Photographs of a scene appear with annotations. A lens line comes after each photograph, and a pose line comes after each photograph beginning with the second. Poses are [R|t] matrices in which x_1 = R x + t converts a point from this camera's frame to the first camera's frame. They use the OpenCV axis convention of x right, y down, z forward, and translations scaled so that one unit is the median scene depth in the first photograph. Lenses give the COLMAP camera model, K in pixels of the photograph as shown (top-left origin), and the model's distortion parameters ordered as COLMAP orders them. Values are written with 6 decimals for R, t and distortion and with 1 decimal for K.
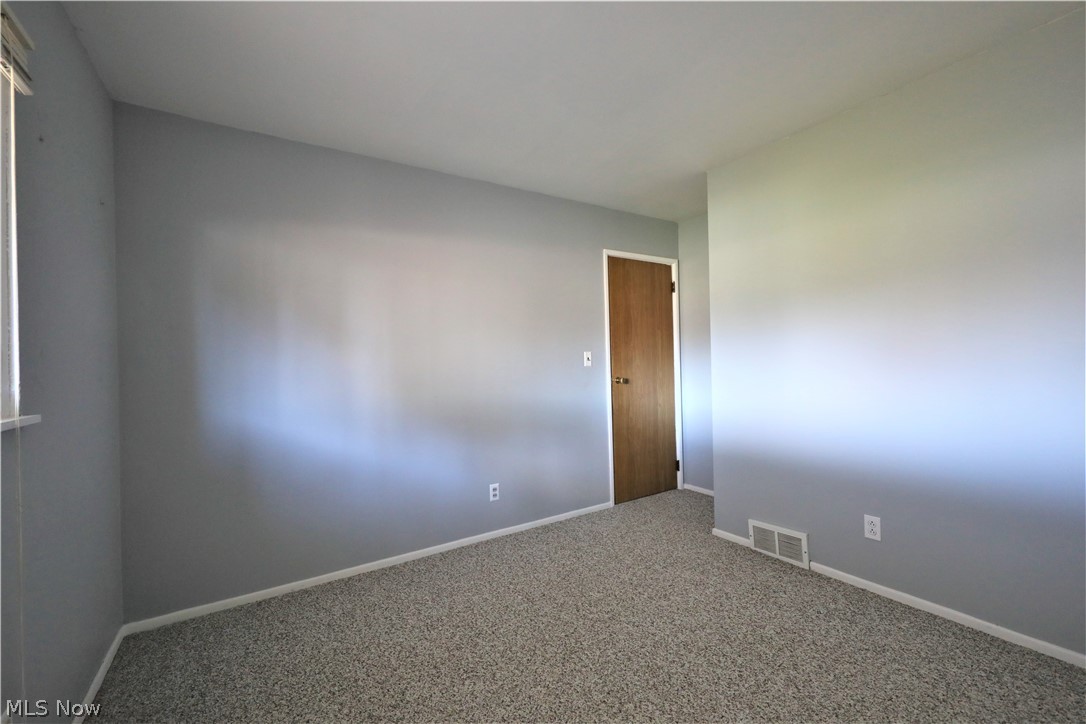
lens RADIAL K [[443.8, 0, 549.3], [0, 443.8, 358.0], [0, 0, 1]] dist [0.002409, -0.000263]
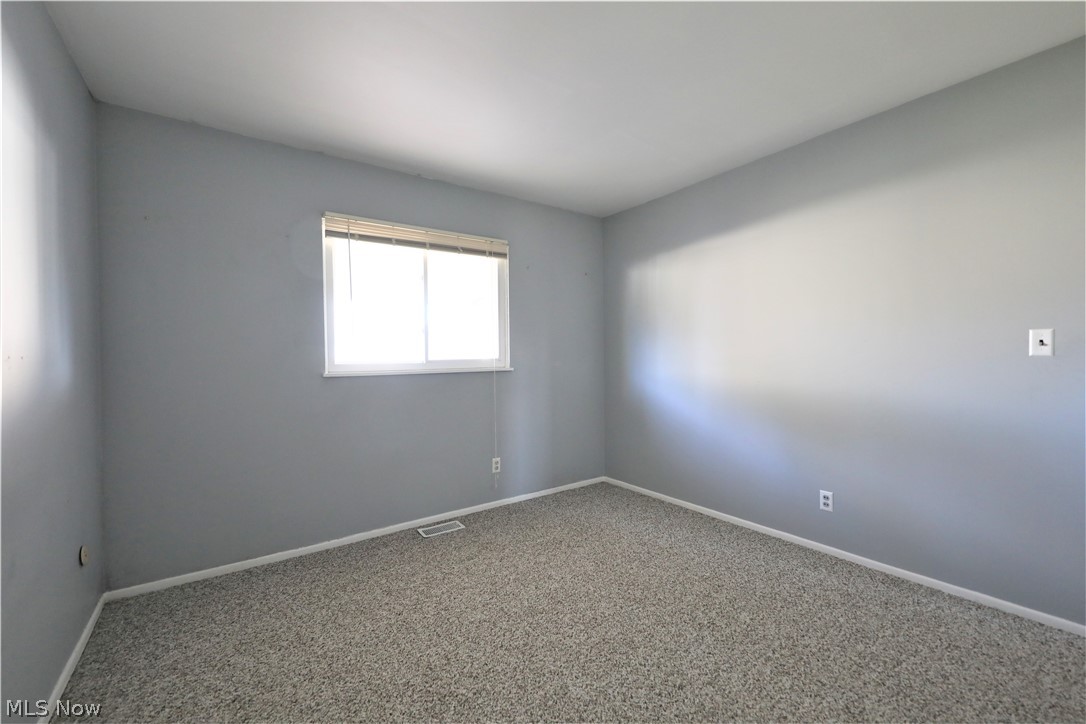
lens RADIAL K [[443.8, 0, 535.6], [0, 443.8, 363.4], [0, 0, 1]] dist [0.002409, -0.000263]
pose [[0.030247, 0.045430, -0.998509, 0.819092], [0.021712, 0.998701, 0.046097, -0.014291], [0.999307, -0.023074, 0.029221, 0.496205]]
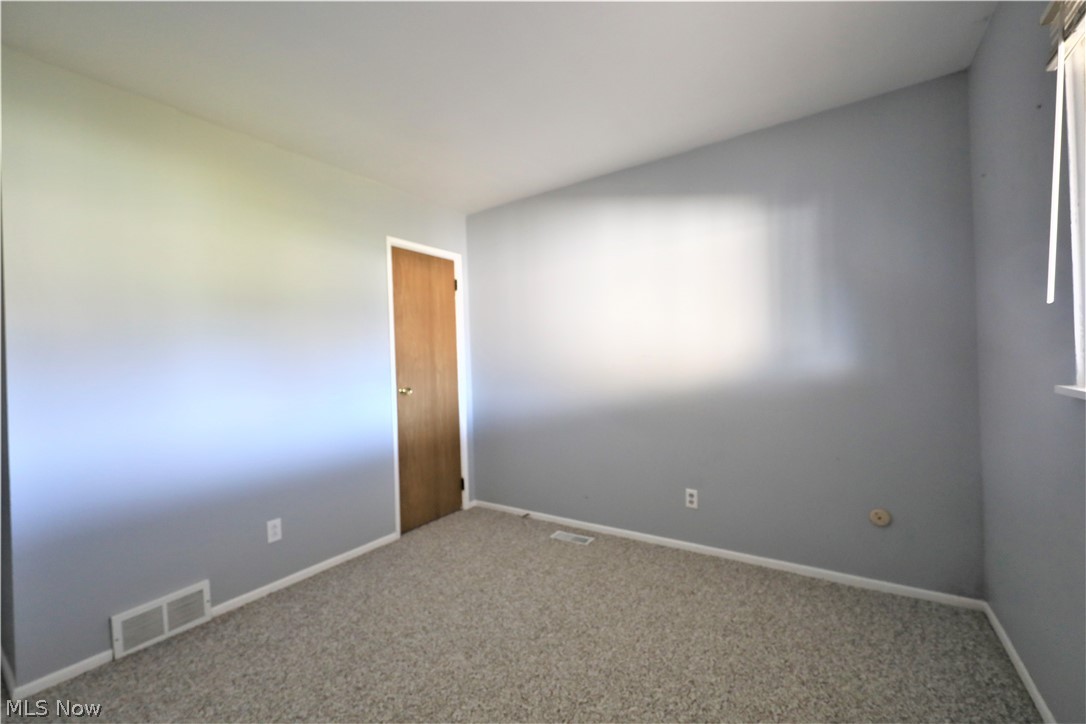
lens RADIAL K [[443.8, 0, 541.1], [0, 443.8, 362.7], [0, 0, 1]] dist [0.002409, -0.000263]
pose [[-0.387351, 0.033491, 0.921324, -0.455212], [0.034173, 0.999175, -0.021953, 0.017716], [-0.921299, 0.022981, -0.388176, 0.695582]]
